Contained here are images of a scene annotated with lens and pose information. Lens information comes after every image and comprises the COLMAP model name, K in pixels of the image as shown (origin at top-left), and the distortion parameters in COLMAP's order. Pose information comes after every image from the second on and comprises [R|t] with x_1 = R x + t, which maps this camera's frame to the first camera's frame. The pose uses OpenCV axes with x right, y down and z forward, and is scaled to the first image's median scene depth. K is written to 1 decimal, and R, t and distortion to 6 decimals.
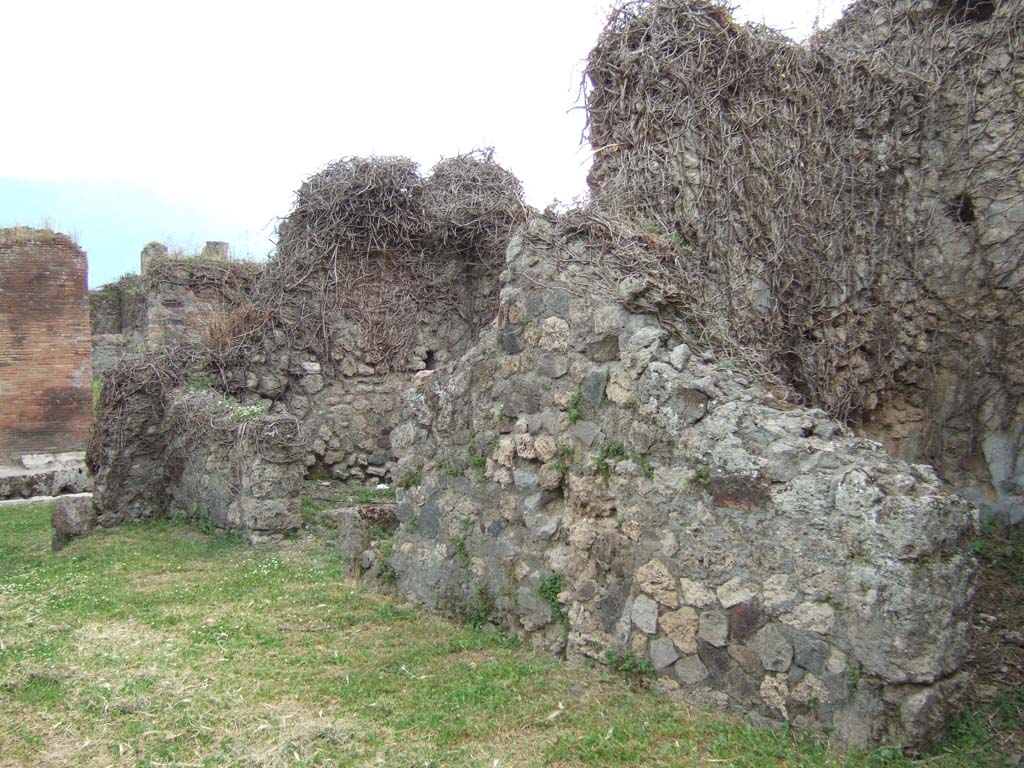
lens RADIAL K [[1068.5, 0, 508.7], [0, 1068.5, 379.2], [0, 0, 1]] dist [-0.066166, 0.038184]
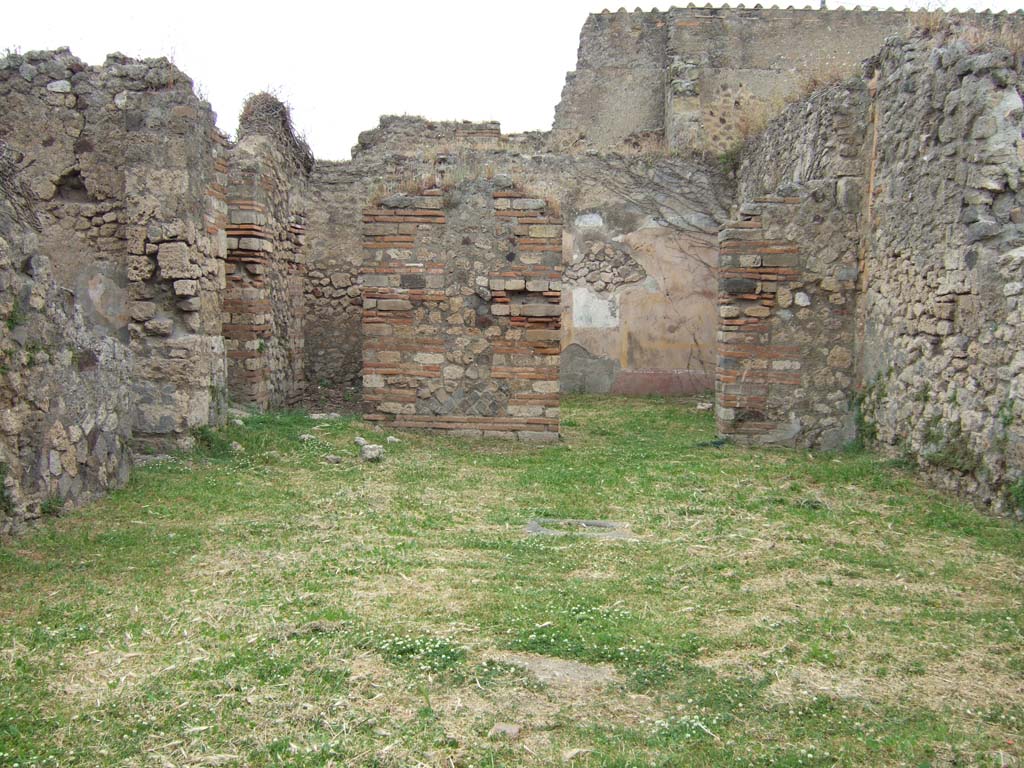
lens RADIAL K [[1068.5, 0, 508.7], [0, 1068.5, 379.2], [0, 0, 1]] dist [-0.066166, 0.038184]
pose [[-0.720026, -0.057528, 0.691559, -1.109903], [0.020289, 0.994387, 0.103843, -0.013142], [-0.693651, 0.088801, -0.714817, 1.415634]]
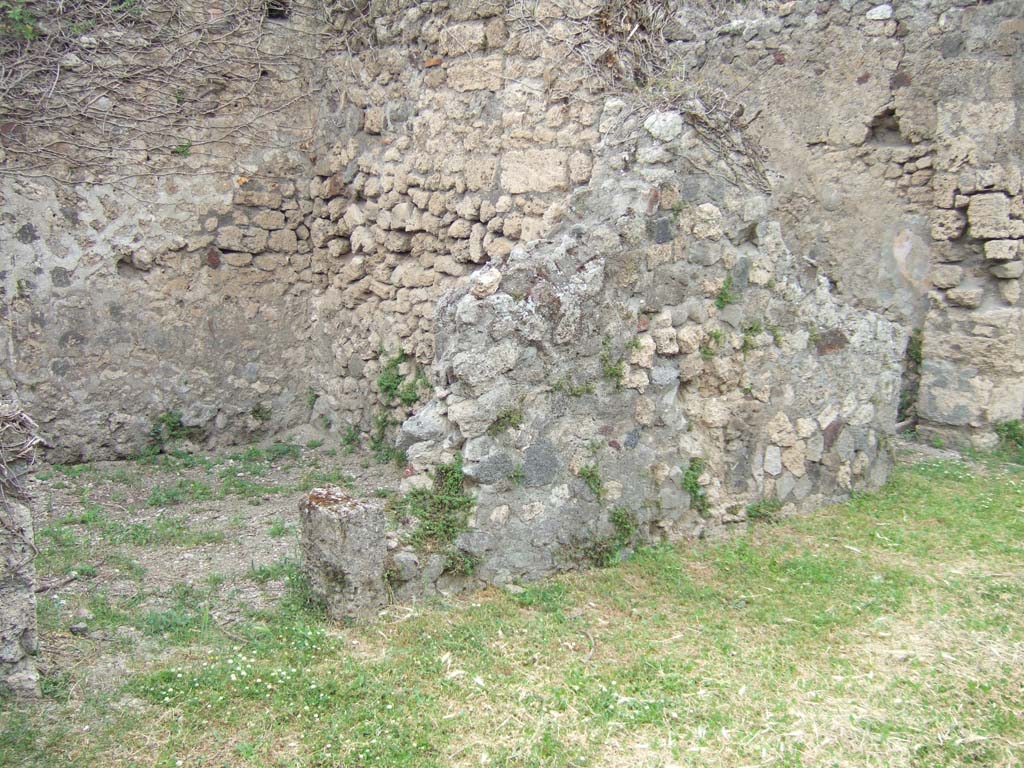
lens RADIAL K [[1068.5, 0, 508.7], [0, 1068.5, 379.2], [0, 0, 1]] dist [-0.066166, 0.038184]
pose [[0.040363, -0.150659, 0.987761, -0.947289], [0.031535, 0.988267, 0.149447, -0.050081], [-0.998687, 0.025117, 0.044640, 1.127981]]
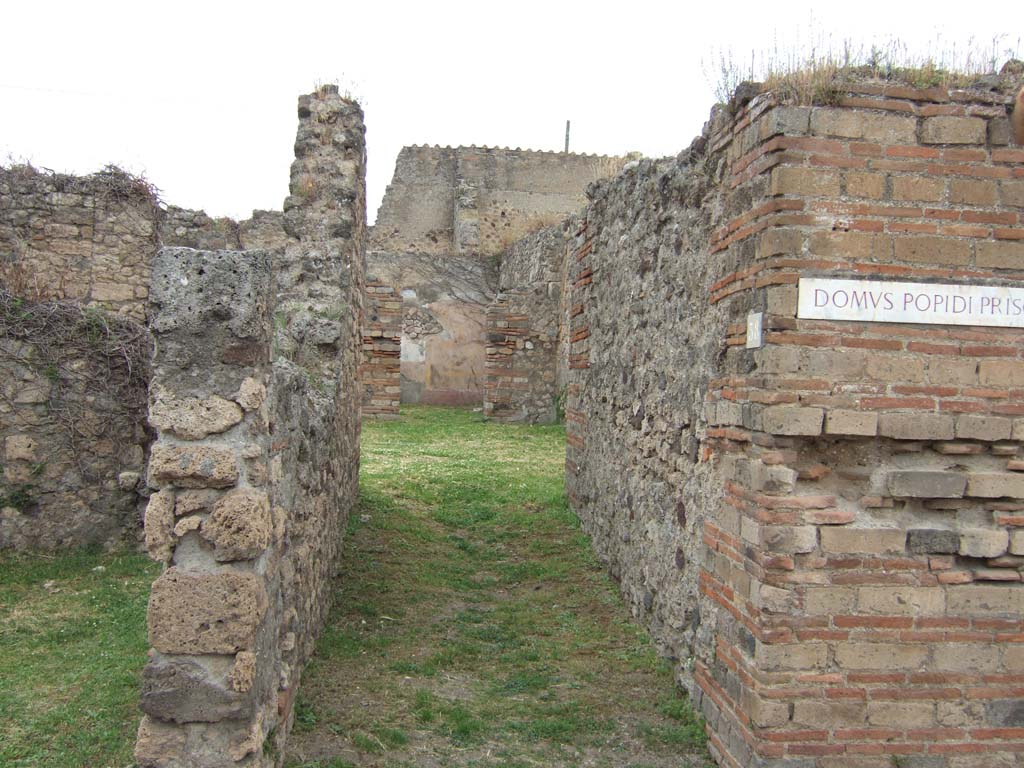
lens RADIAL K [[1068.5, 0, 508.7], [0, 1068.5, 379.2], [0, 0, 1]] dist [-0.066166, 0.038184]
pose [[-0.847013, -0.040521, 0.530026, -2.063270], [-0.010934, 0.998208, 0.058841, -0.046012], [-0.531460, 0.044043, -0.845938, 2.834637]]
